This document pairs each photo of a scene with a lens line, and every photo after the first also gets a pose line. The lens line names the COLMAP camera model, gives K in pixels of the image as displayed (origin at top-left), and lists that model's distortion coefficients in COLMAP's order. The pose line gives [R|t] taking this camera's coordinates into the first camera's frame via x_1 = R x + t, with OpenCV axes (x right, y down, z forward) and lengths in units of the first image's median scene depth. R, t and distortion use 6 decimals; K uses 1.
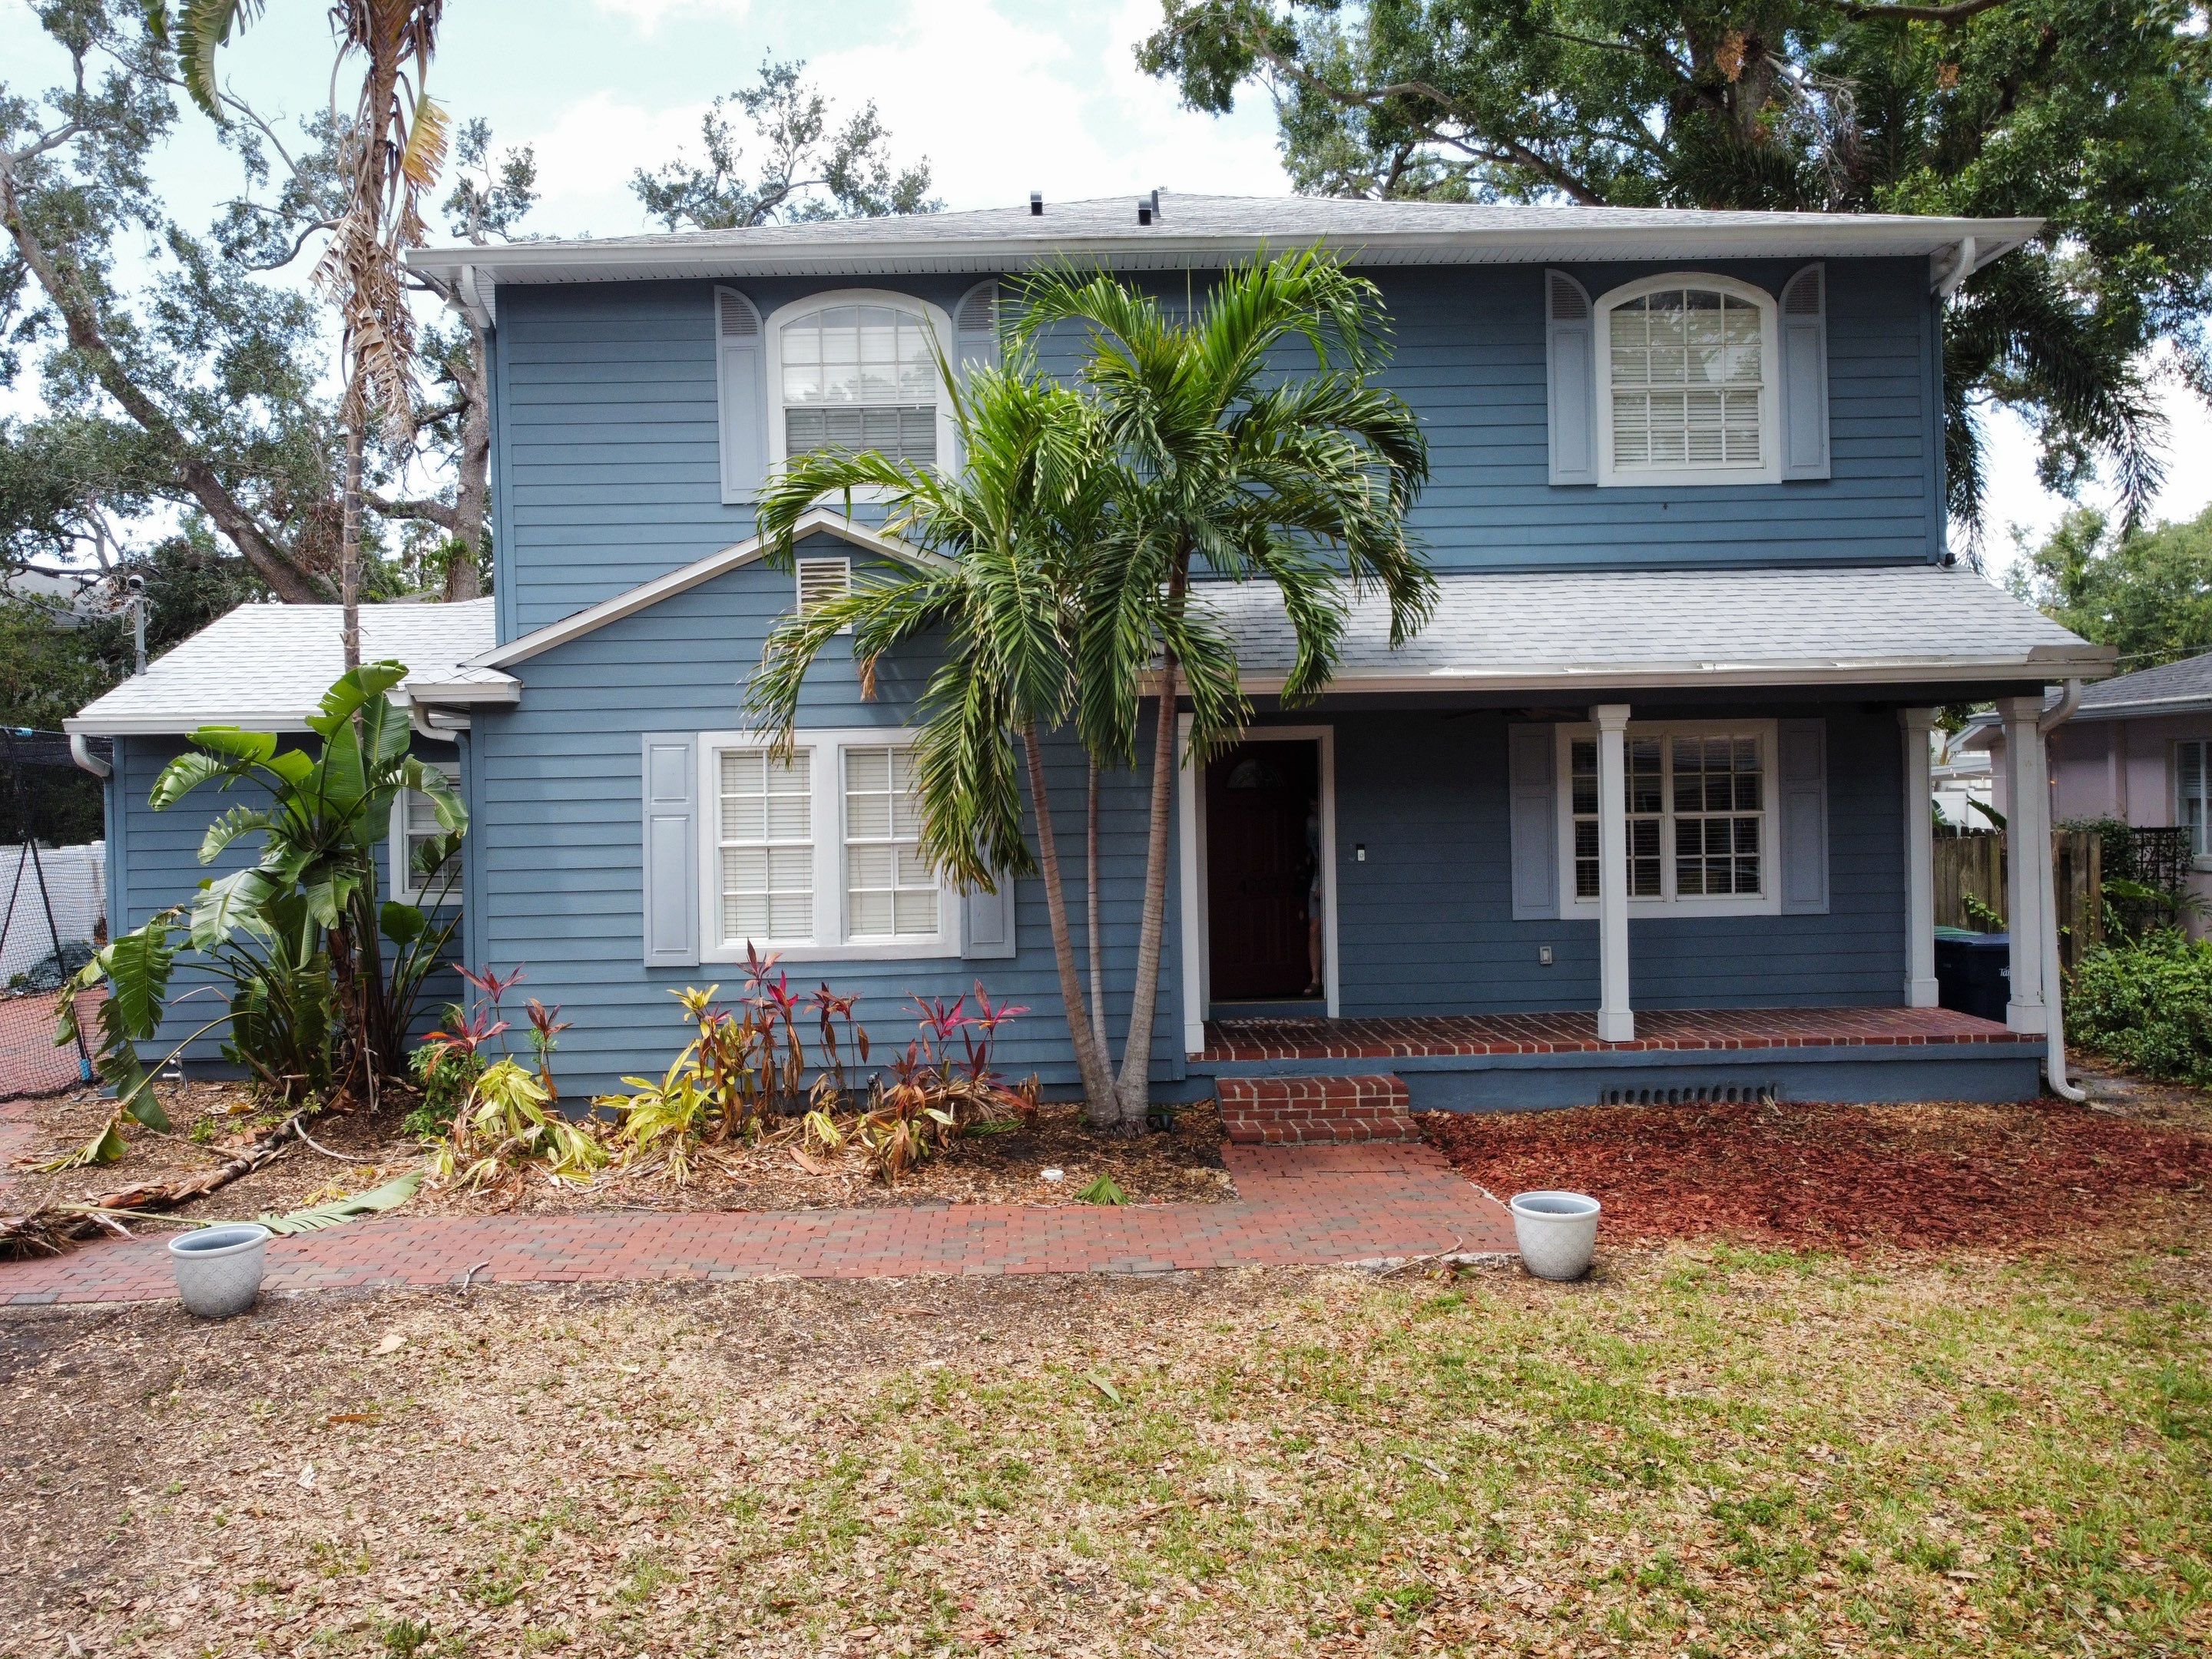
lens RADIAL K [[1694.0, 0, 1091.2], [0, 1694.0, 811.0], [0, 0, 1]] dist [0.000140, 0.001430]
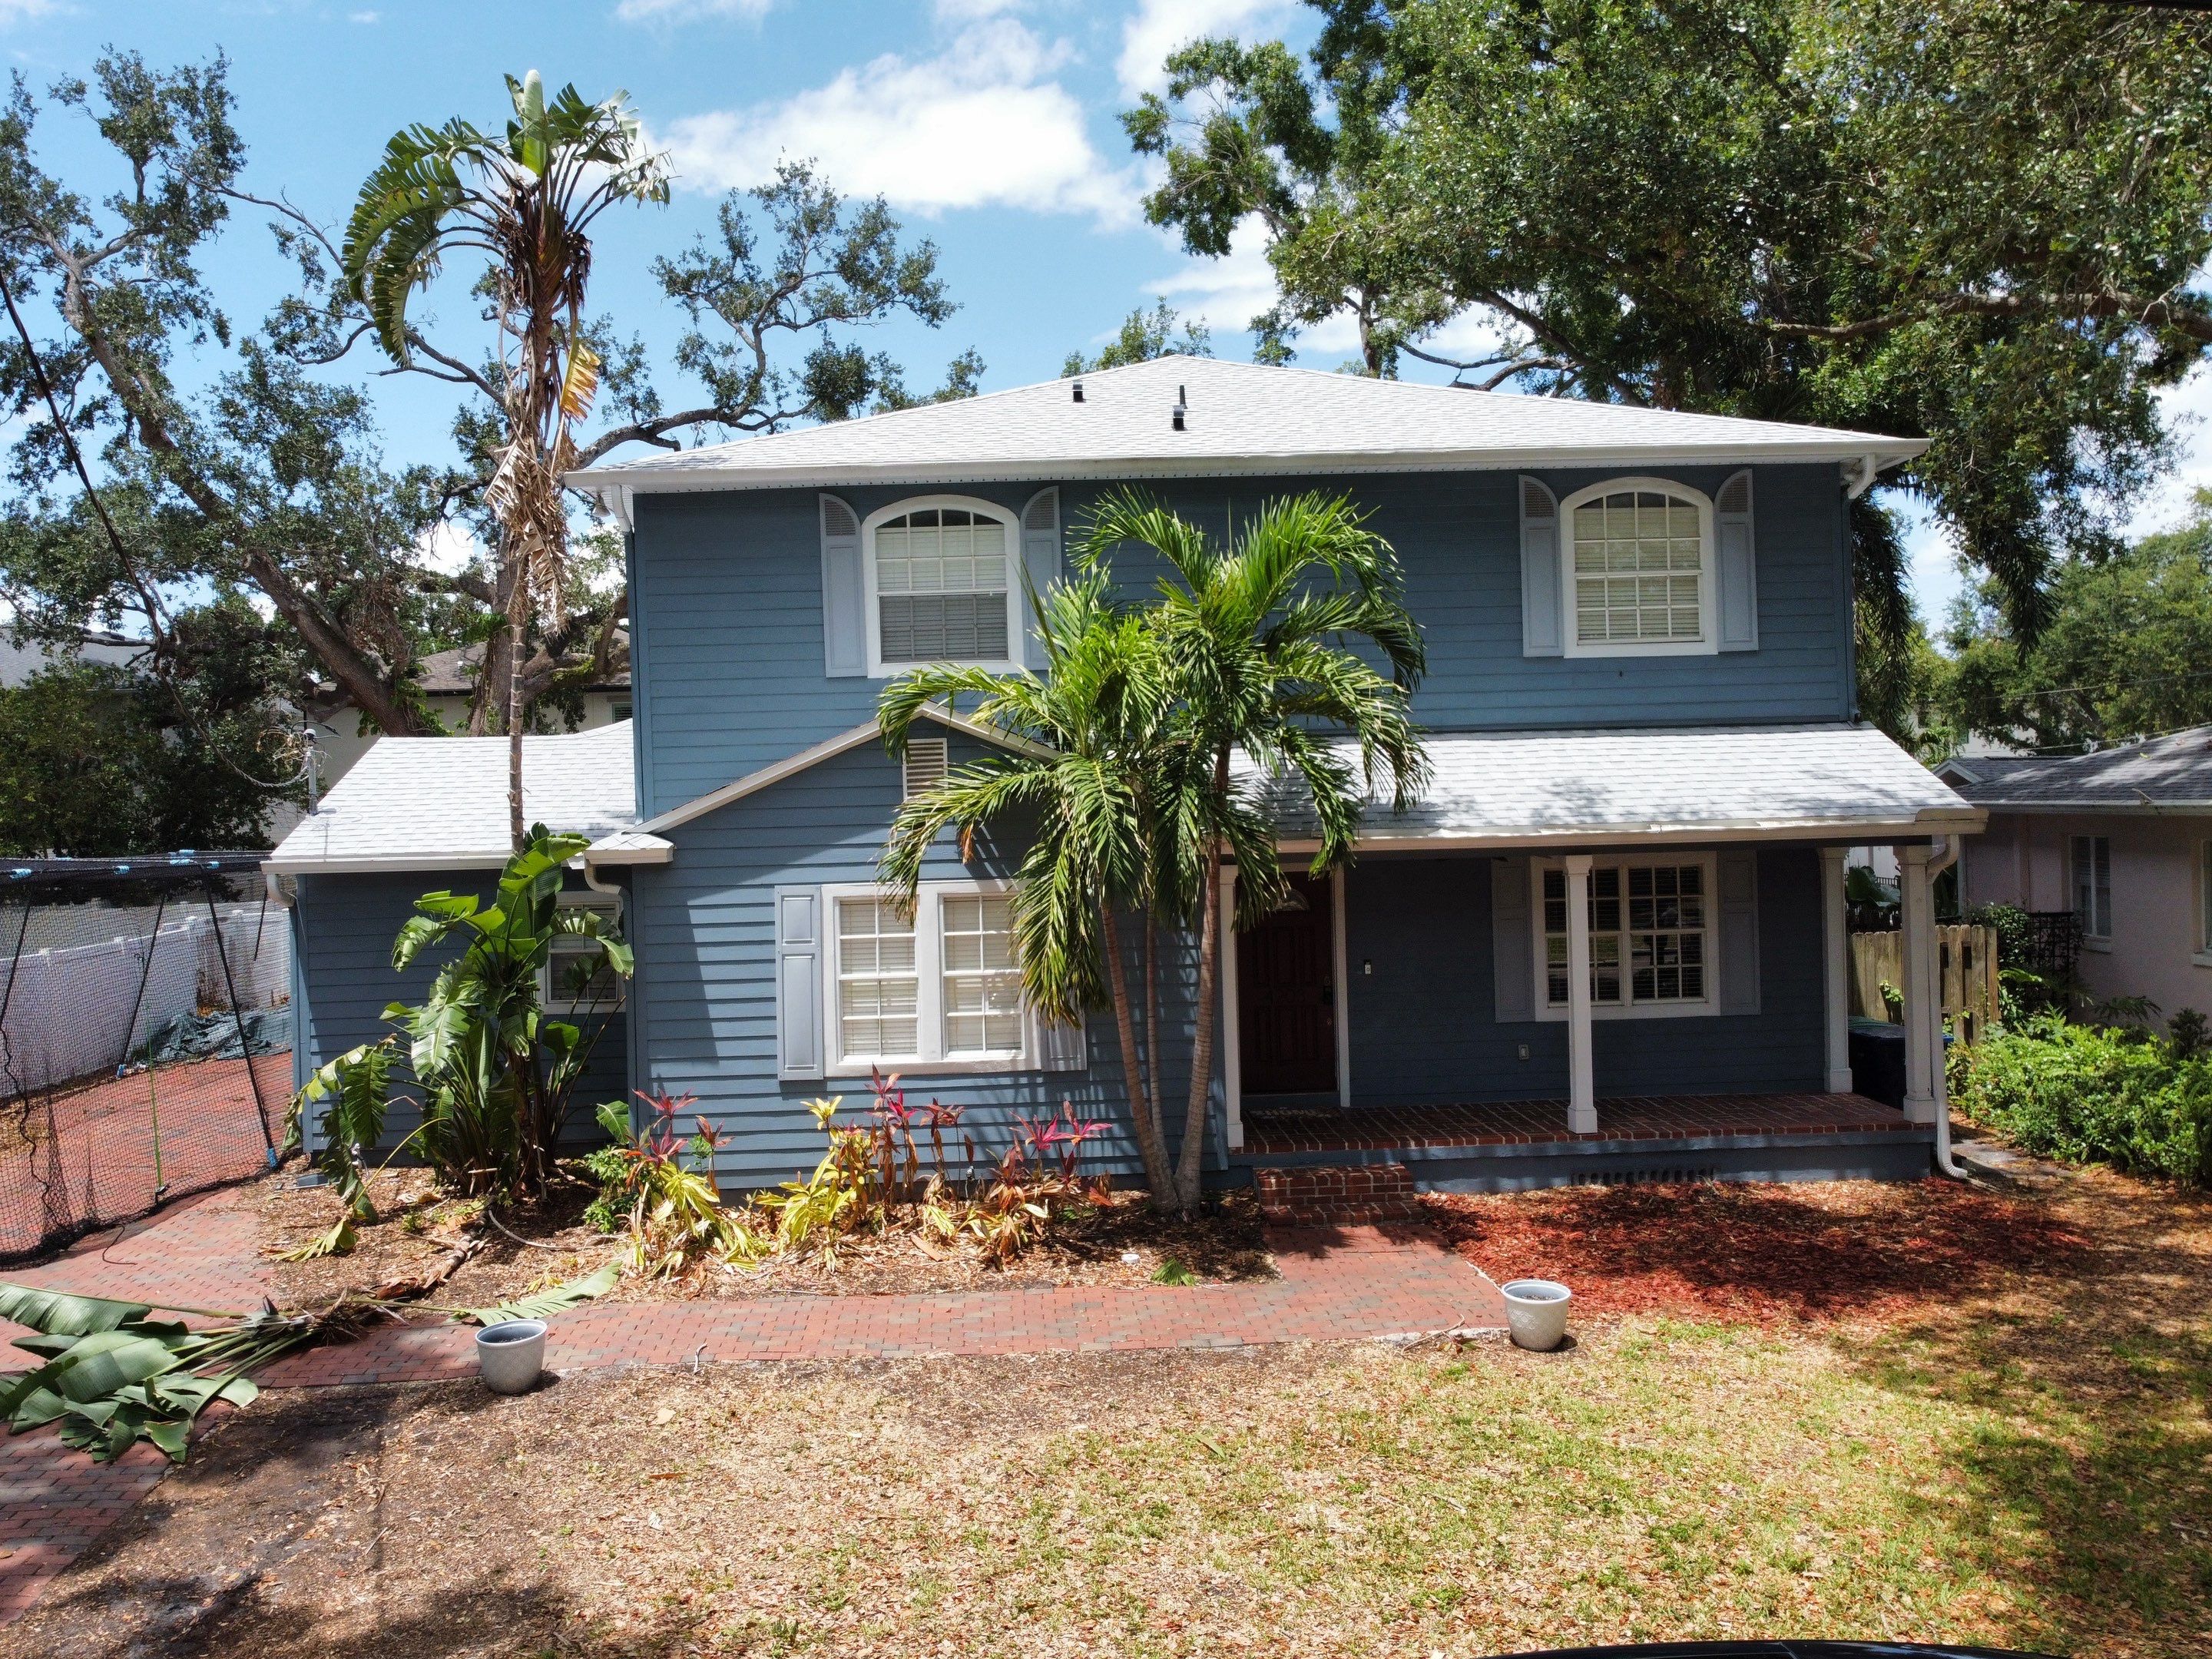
lens RADIAL K [[1694.0, 0, 1091.2], [0, 1694.0, 811.0], [0, 0, 1]] dist [0.000140, 0.001430]
pose [[0.999822, -0.007068, 0.017483, -0.069027], [0.007101, 0.999973, -0.001829, -0.107537], [-0.017470, 0.001953, 0.999845, -0.232164]]
